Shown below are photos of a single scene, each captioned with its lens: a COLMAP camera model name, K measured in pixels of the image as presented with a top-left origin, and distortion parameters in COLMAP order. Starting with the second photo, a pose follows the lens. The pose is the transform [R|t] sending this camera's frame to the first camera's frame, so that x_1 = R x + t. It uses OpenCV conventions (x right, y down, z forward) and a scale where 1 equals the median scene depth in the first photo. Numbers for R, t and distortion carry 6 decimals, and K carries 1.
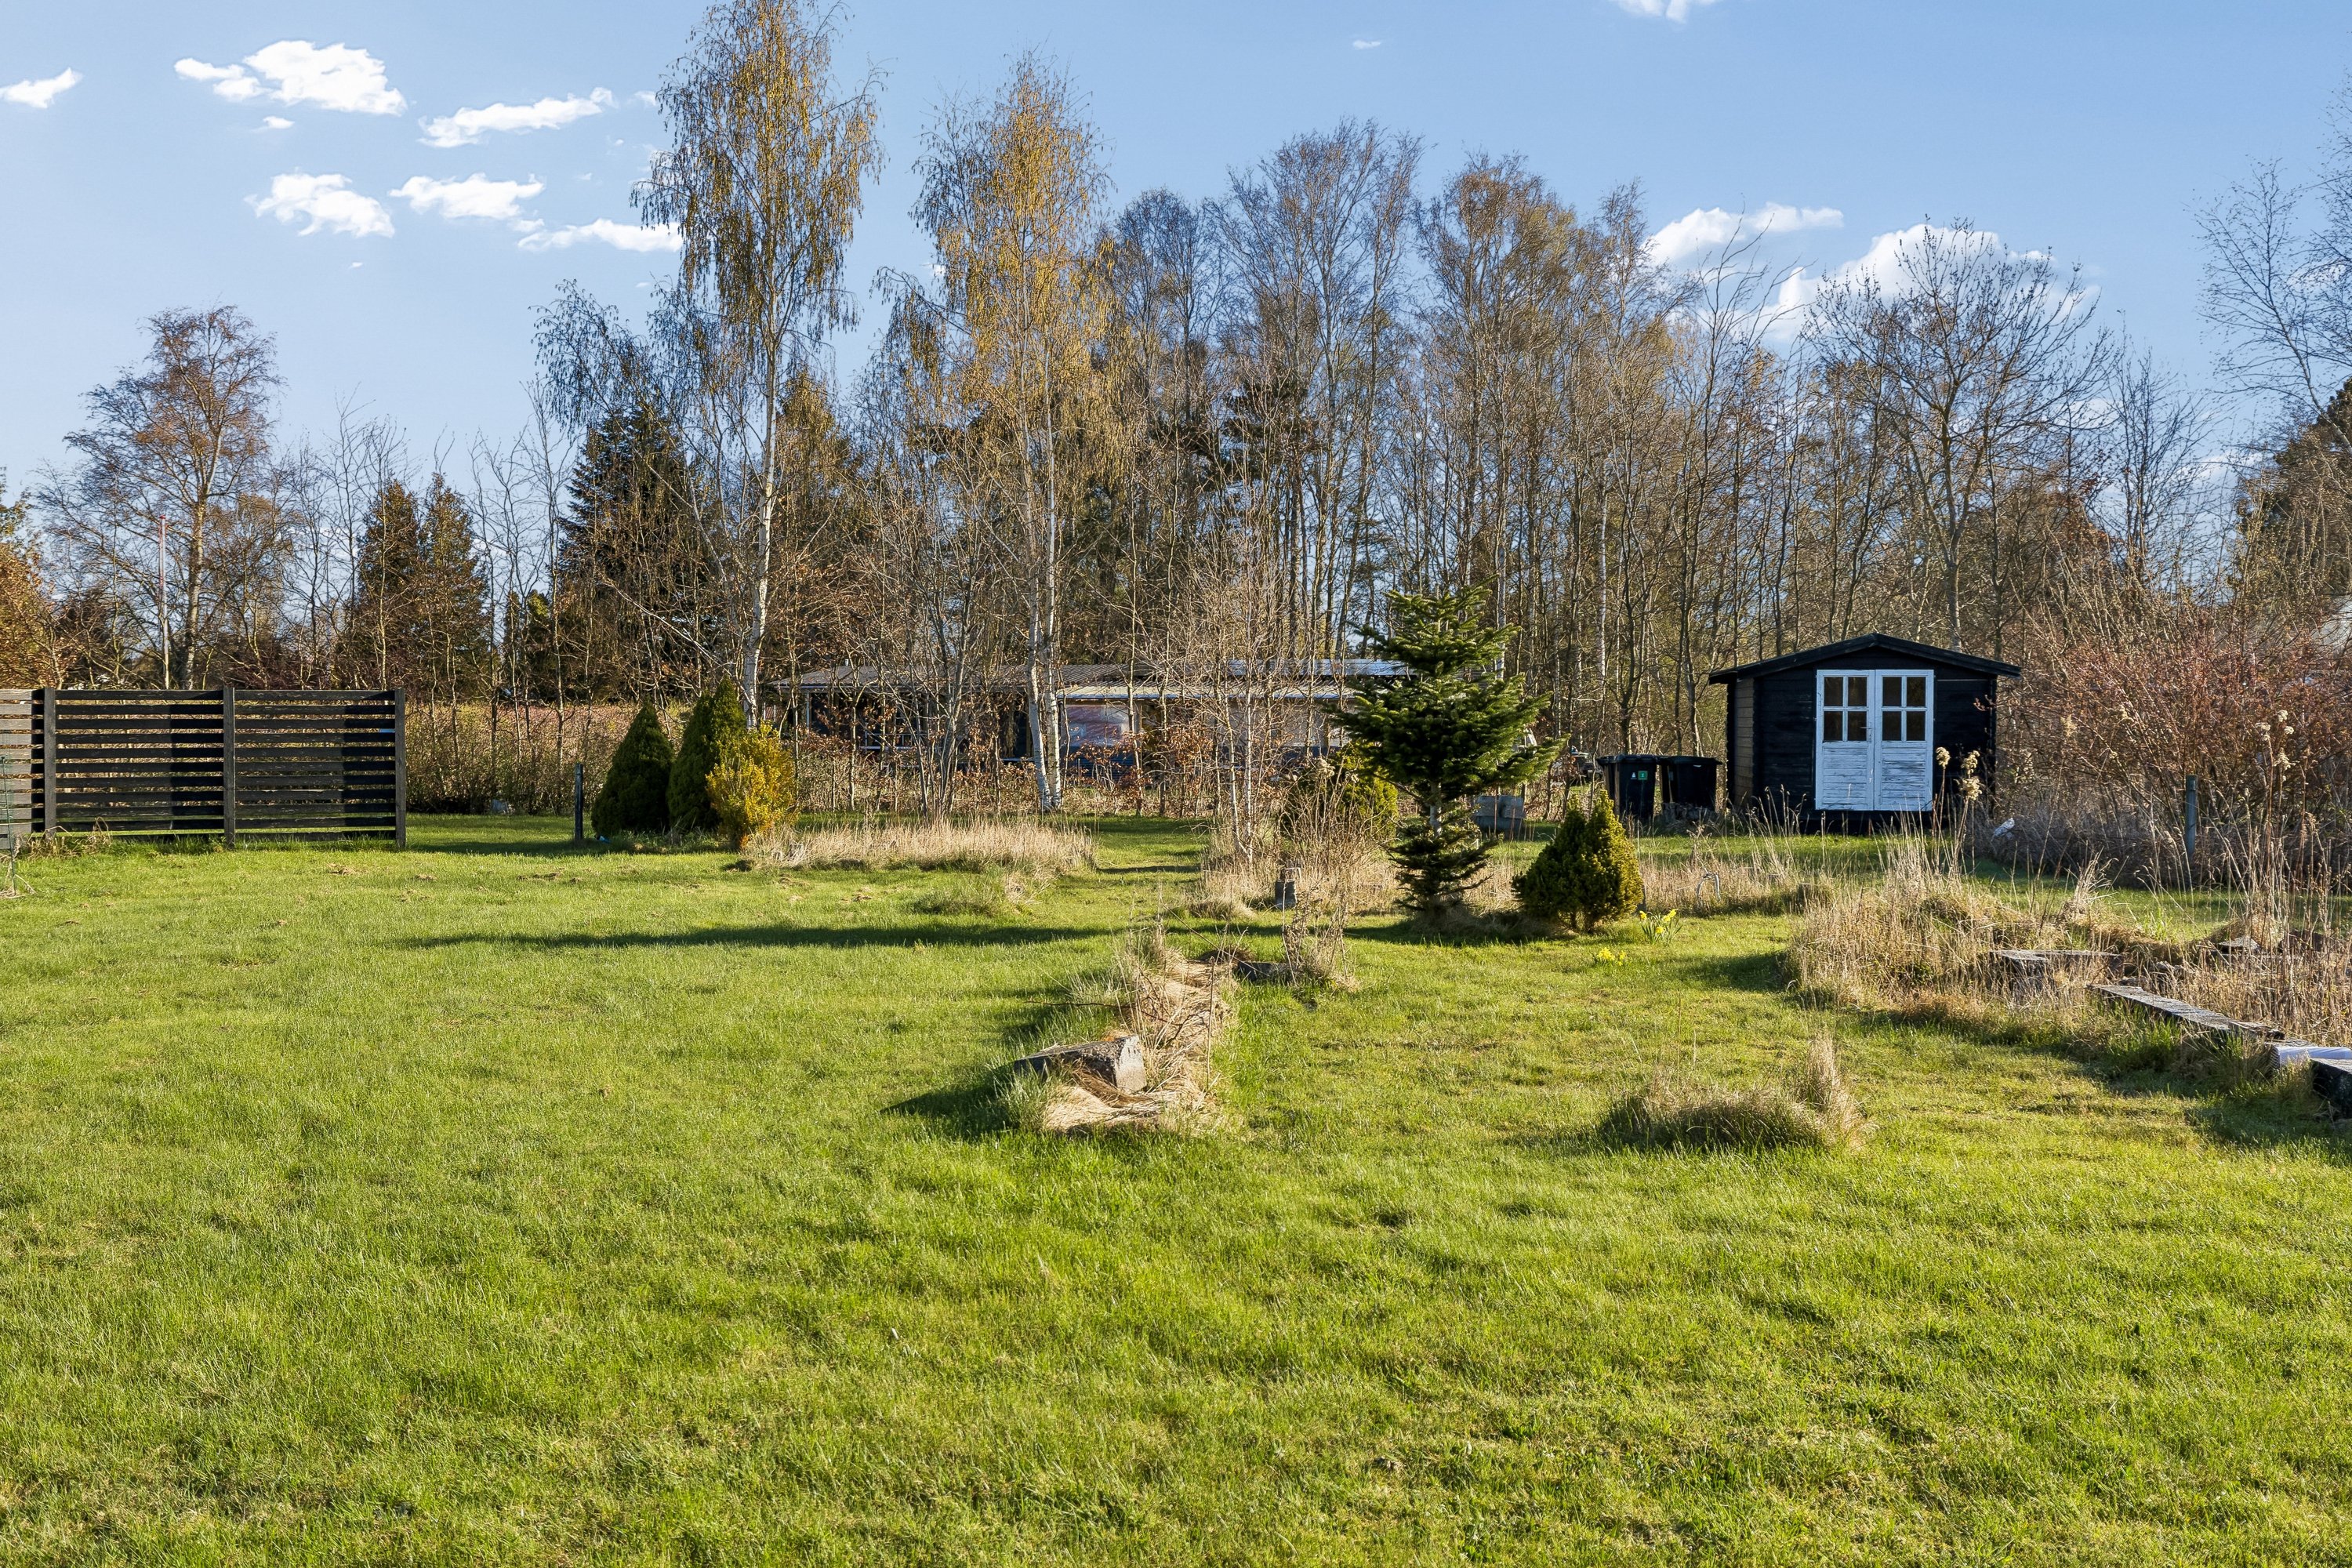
lens RADIAL K [[2185.4, 0, 1177.2], [0, 2185.4, 774.5], [0, 0, 1]] dist [0.007273, 0.000000]
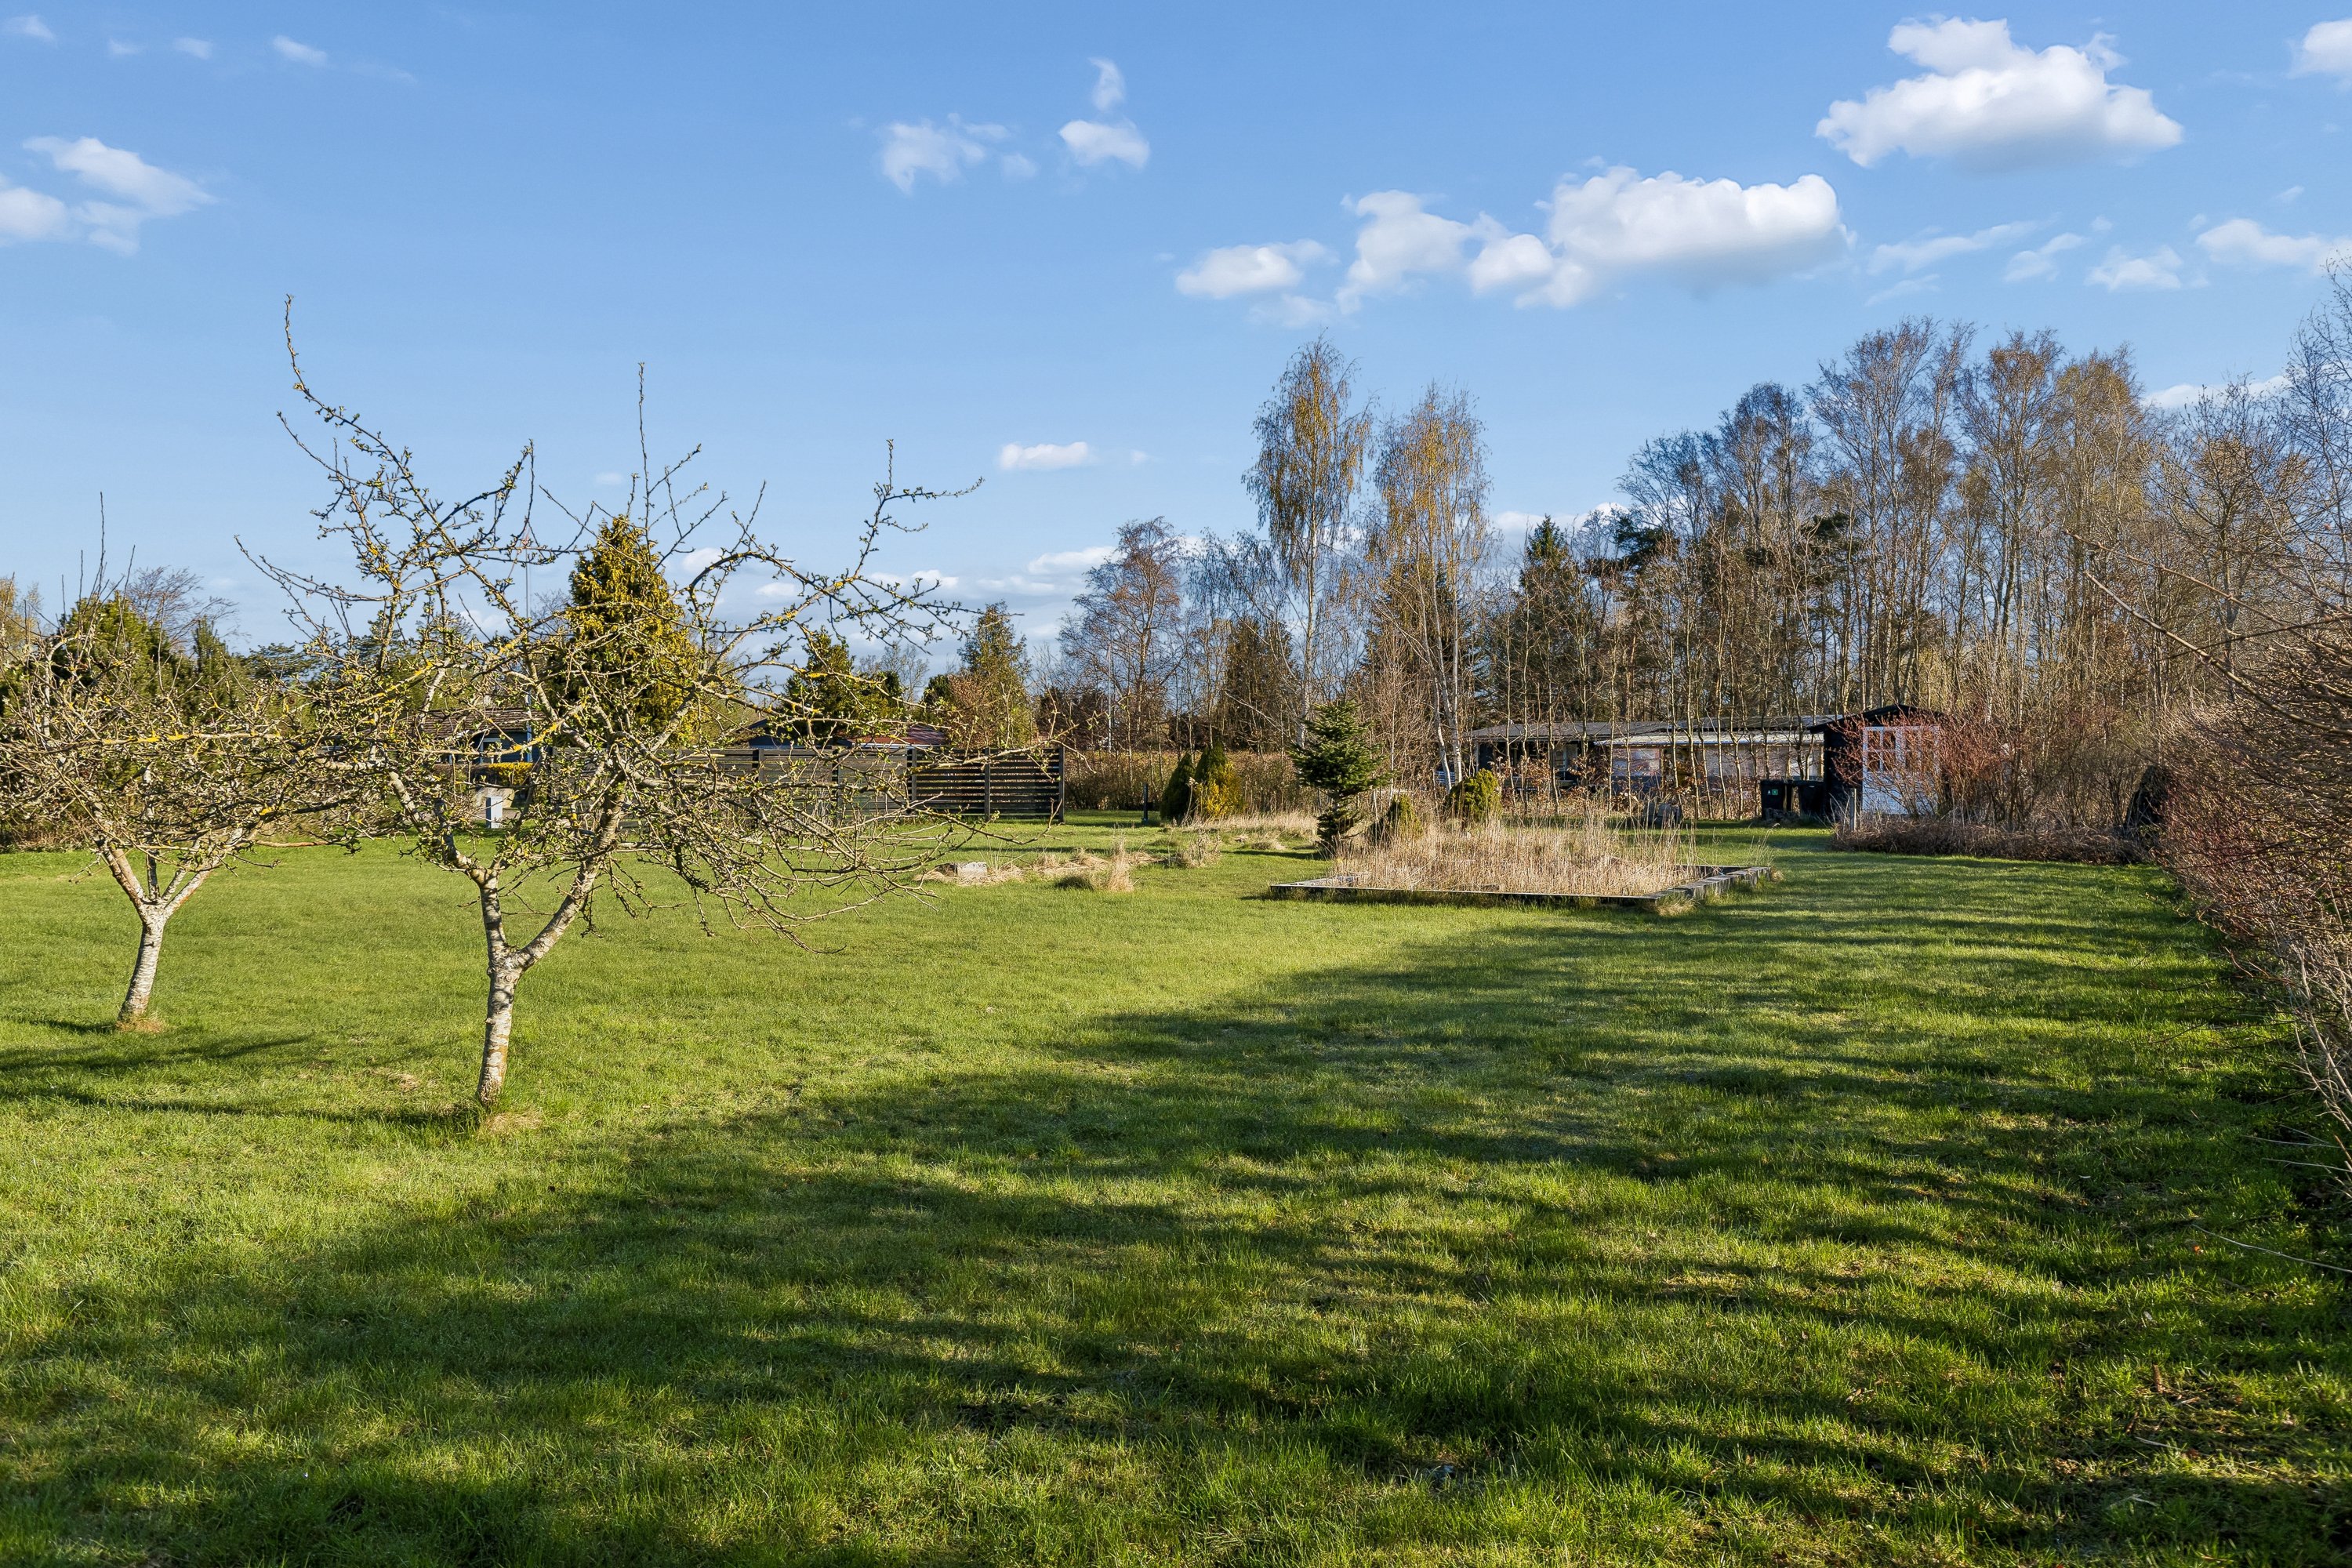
lens RADIAL K [[1602.2, 0, 1179.6], [0, 1602.2, 784.3], [0, 0, 1]] dist [-0.008696, -0.004243]
pose [[0.893727, 0.005073, -0.448583, 0.147209], [-0.008732, 0.999943, -0.006089, 0.002354], [0.448527, 0.009359, 0.893720, -0.113371]]
